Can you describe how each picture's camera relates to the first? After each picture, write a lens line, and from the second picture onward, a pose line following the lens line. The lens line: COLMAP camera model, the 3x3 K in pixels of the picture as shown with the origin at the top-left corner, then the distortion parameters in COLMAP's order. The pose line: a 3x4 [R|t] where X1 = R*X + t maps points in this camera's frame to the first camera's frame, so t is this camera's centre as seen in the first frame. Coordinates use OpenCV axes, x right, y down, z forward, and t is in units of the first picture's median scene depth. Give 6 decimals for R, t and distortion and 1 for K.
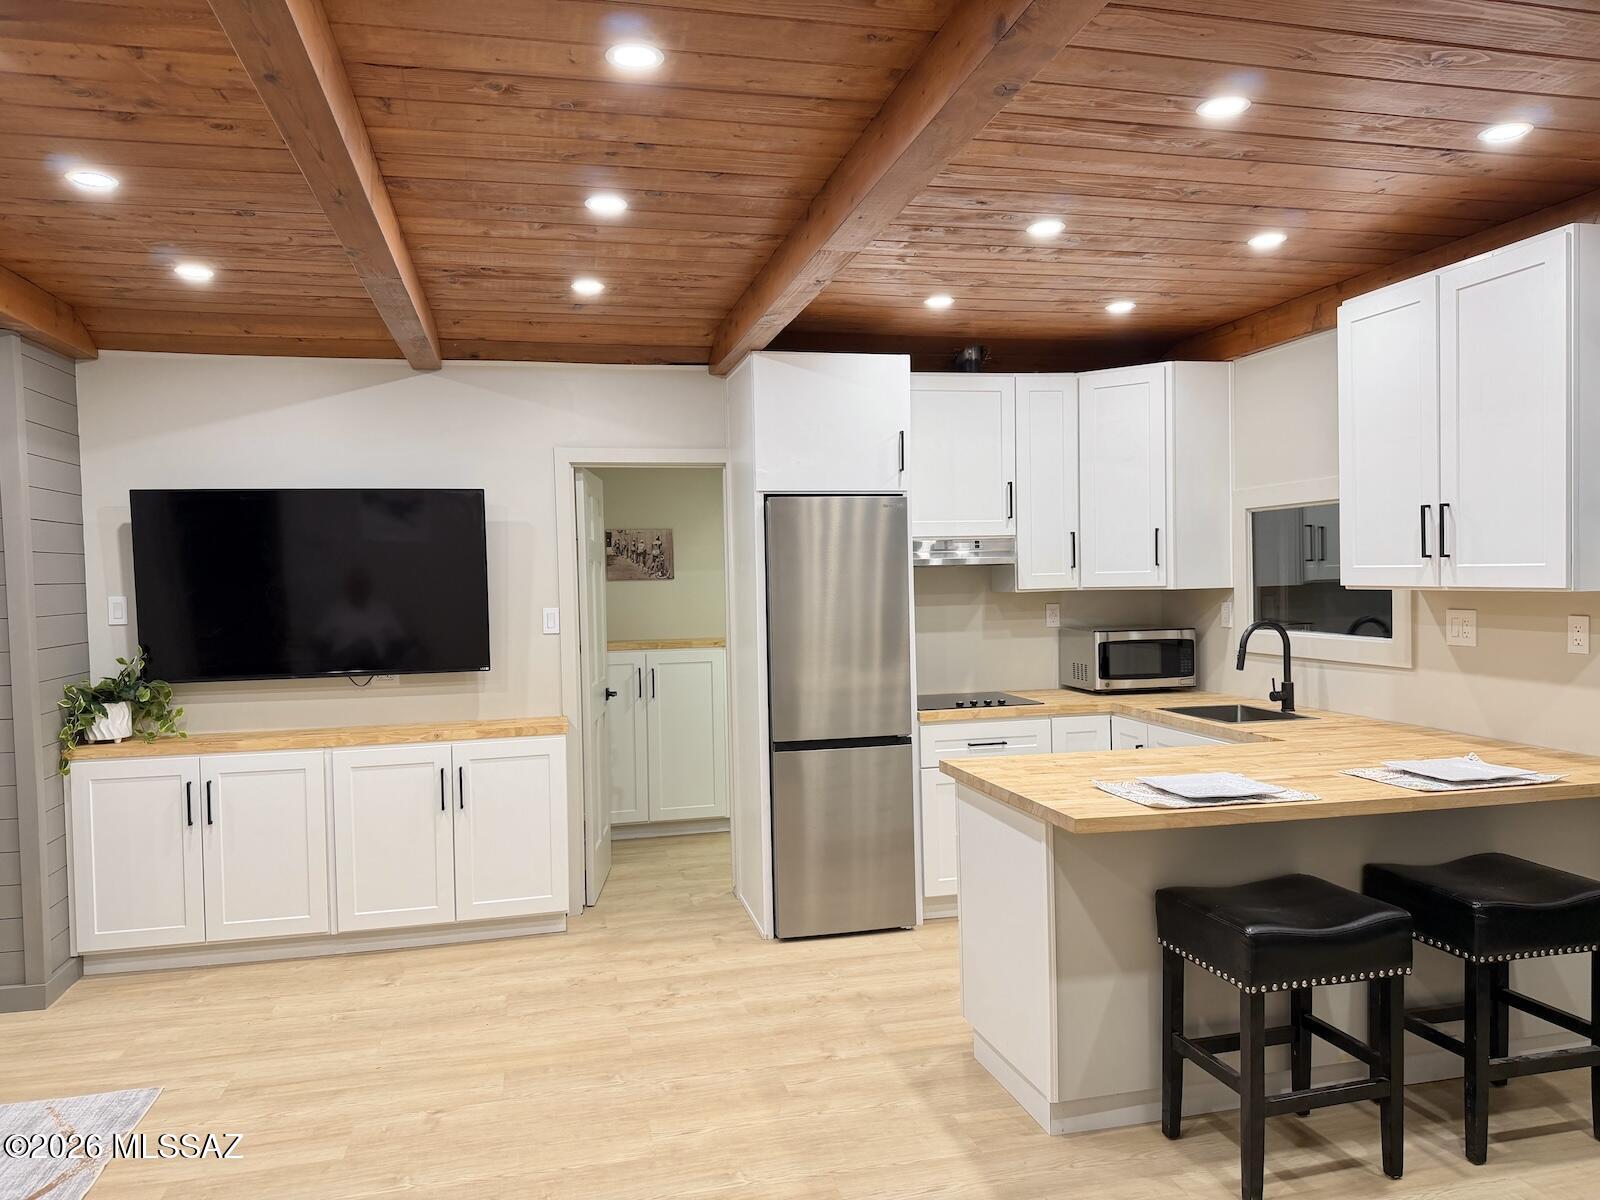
lens RADIAL K [[1131.2, 0, 804.2], [0, 1131.2, 597.1], [0, 0, 1]] dist [0.019318, -0.028865]
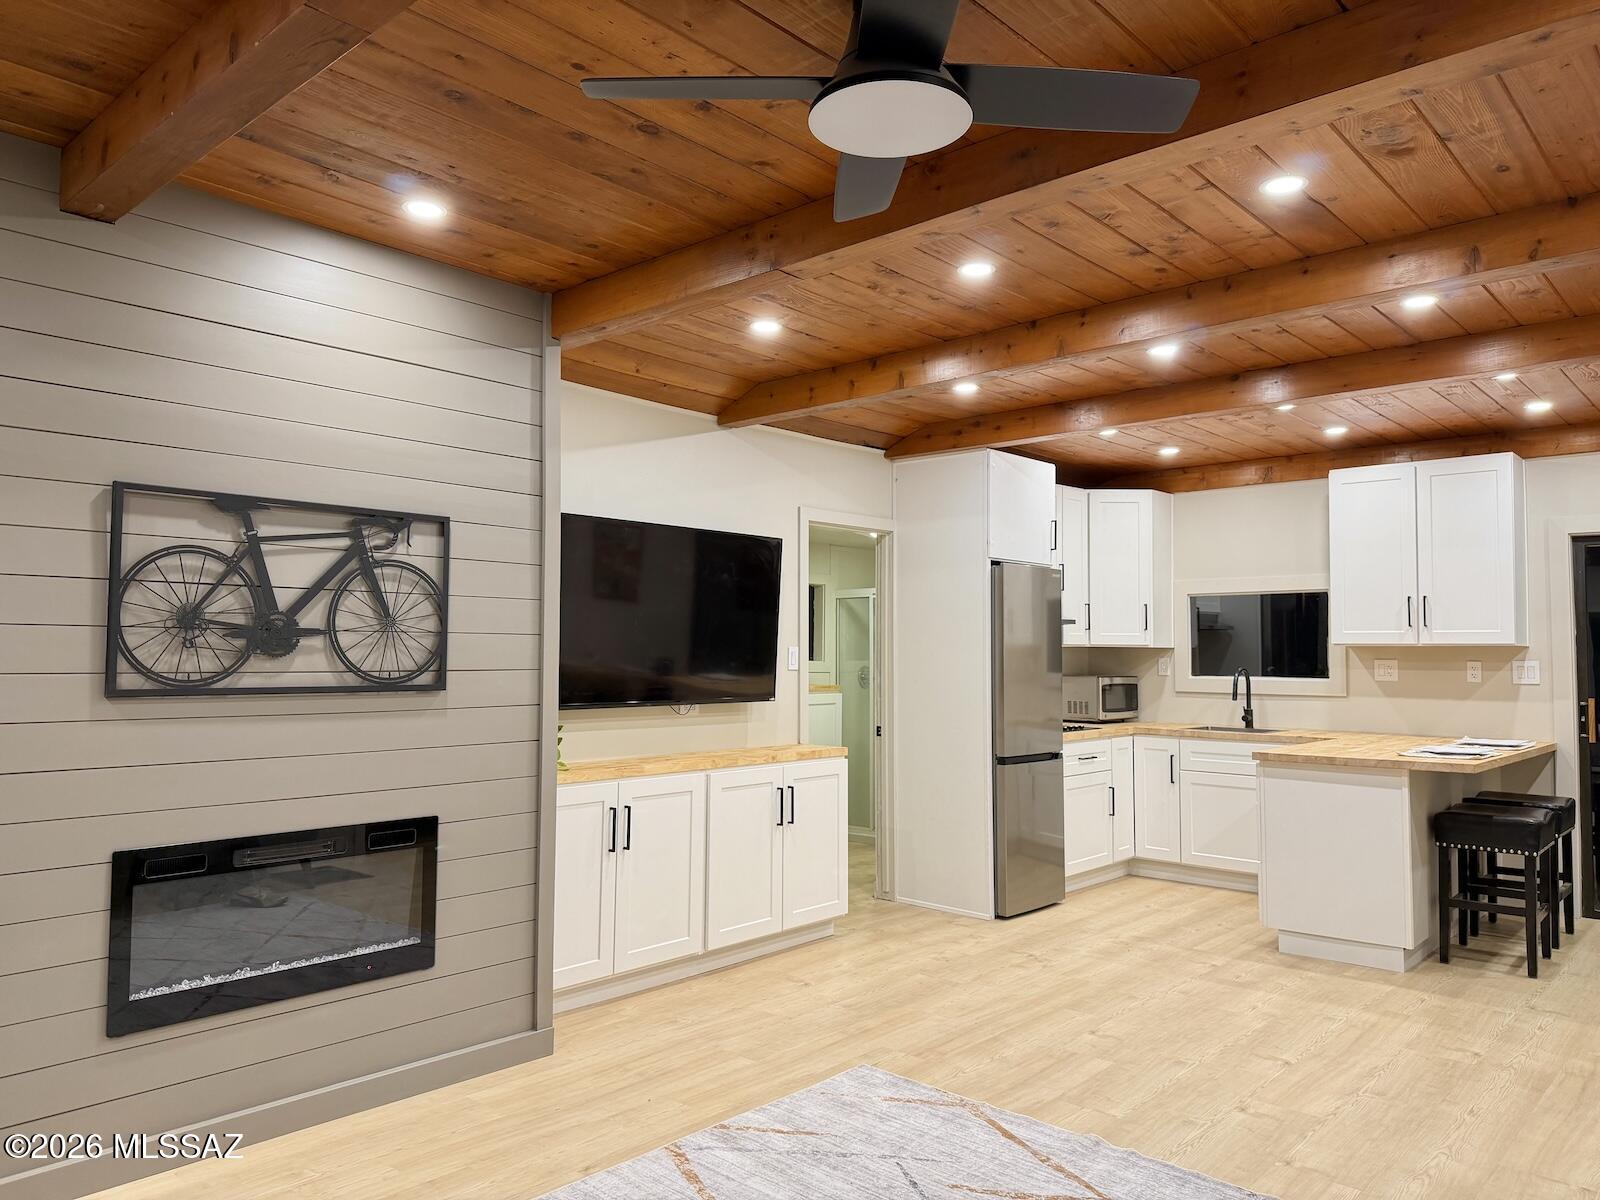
lens RADIAL K [[1119.0, 0, 800.0], [0, 1119.0, 600.0], [0, 0, 1]] dist [0.080503, -0.136492]
pose [[0.823540, 0.055111, 0.564575, -1.000094], [-0.010973, 0.996631, -0.081281, 0.063220], [-0.567152, 0.060743, 0.821370, 0.097623]]
